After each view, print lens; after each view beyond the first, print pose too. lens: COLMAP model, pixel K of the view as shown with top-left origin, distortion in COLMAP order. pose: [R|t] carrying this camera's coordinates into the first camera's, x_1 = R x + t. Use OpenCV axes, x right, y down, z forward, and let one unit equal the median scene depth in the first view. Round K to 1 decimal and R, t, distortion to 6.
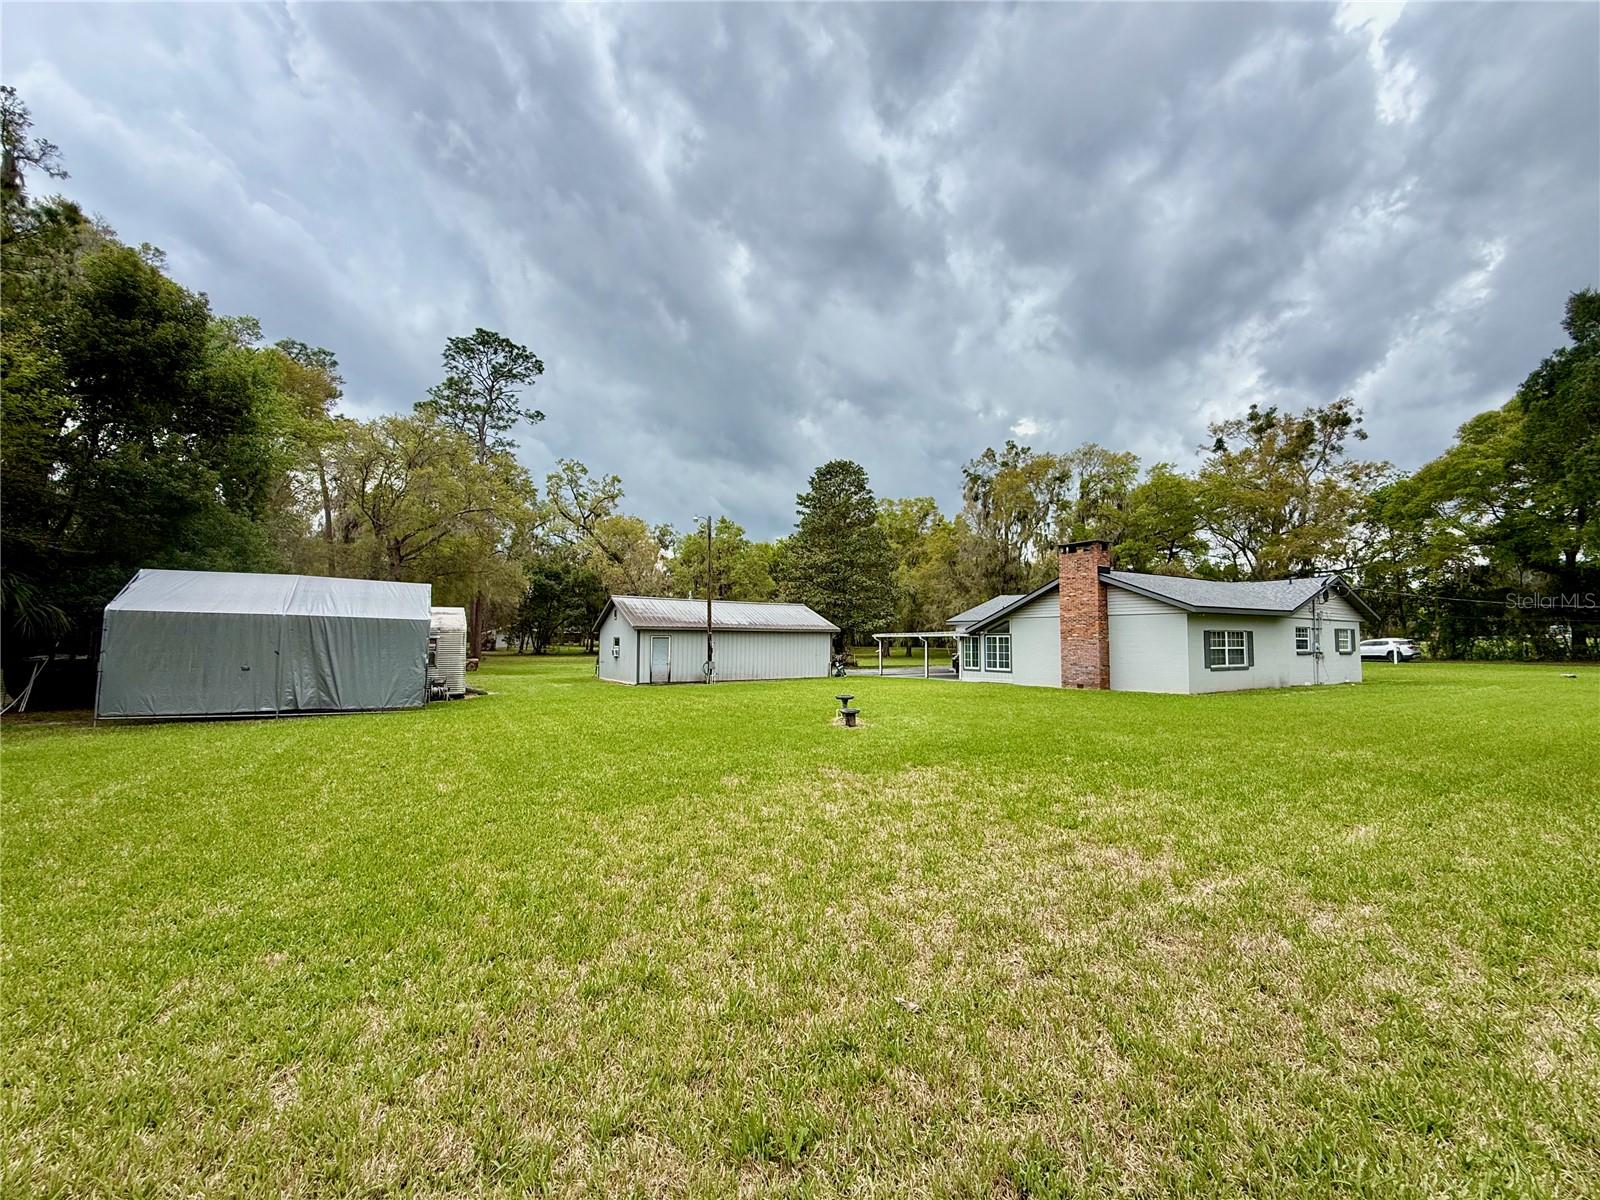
lens RADIAL K [[642.3, 0, 800.0], [0, 642.3, 600.0], [0, 0, 1]] dist [0.001070, -0.000062]
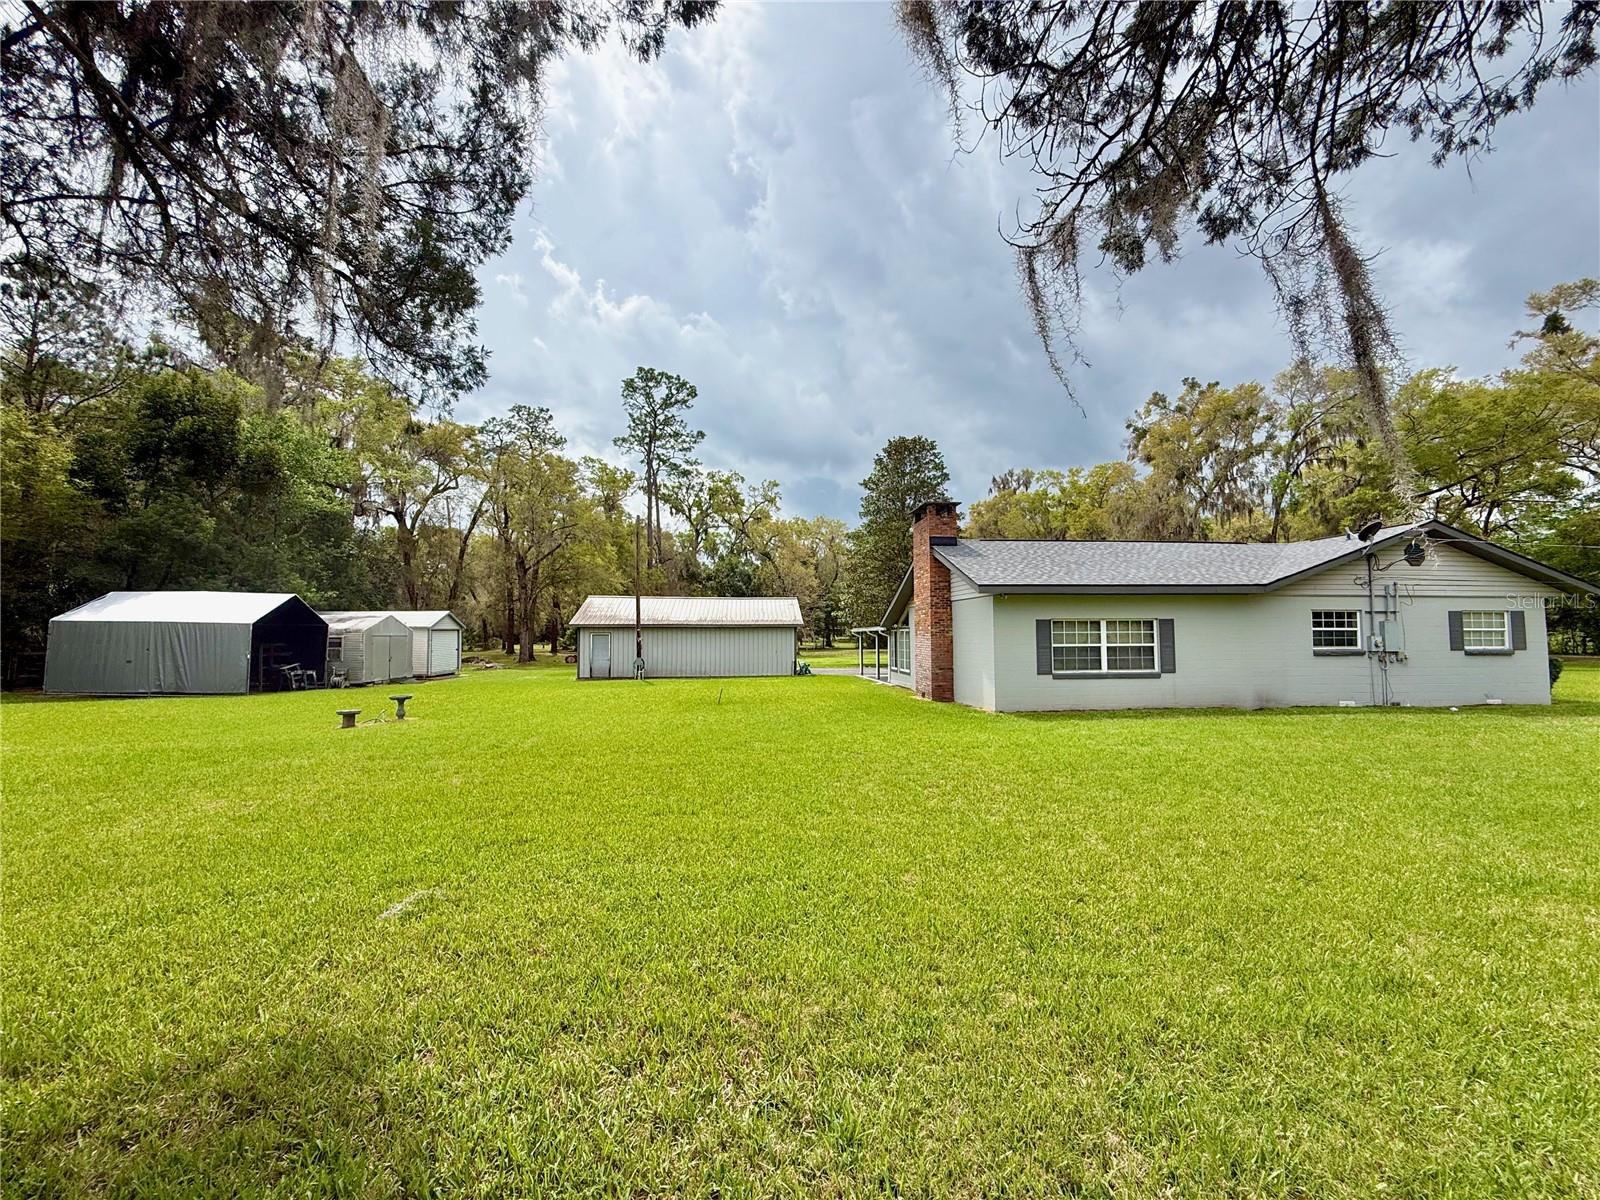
lens RADIAL K [[630.5, 0, 800.0], [0, 630.5, 600.0], [0, 0, 1]] dist [0.000959, -0.000270]
pose [[0.897785, -0.032021, -0.439268, 0.529881], [0.036035, 0.999350, 0.000799, 0.012554], [0.438957, -0.016547, 0.898356, 0.215320]]
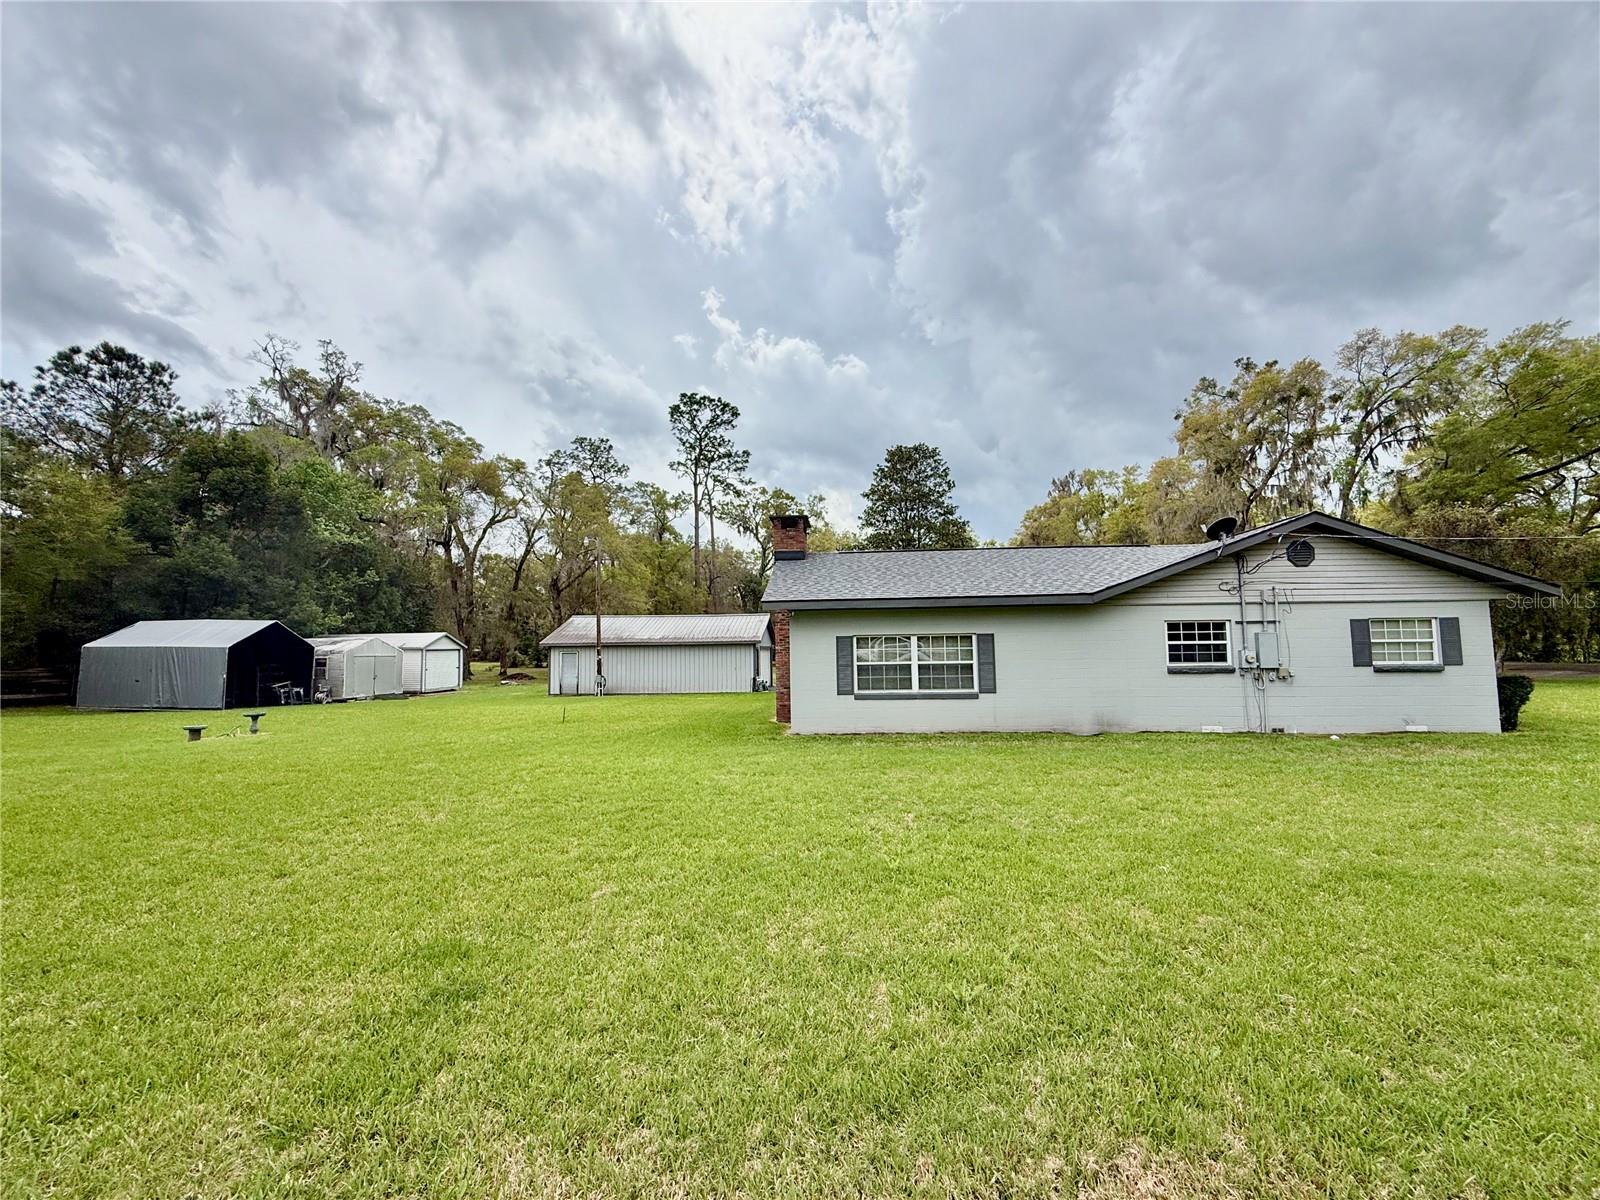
lens RADIAL K [[630.5, 0, 800.0], [0, 630.5, 600.0], [0, 0, 1]] dist [0.000959, -0.000270]
pose [[0.811079, -0.061169, -0.581729, 0.736820], [0.054885, 0.998088, -0.028425, 0.020197], [0.582356, -0.008873, 0.812886, 0.350997]]
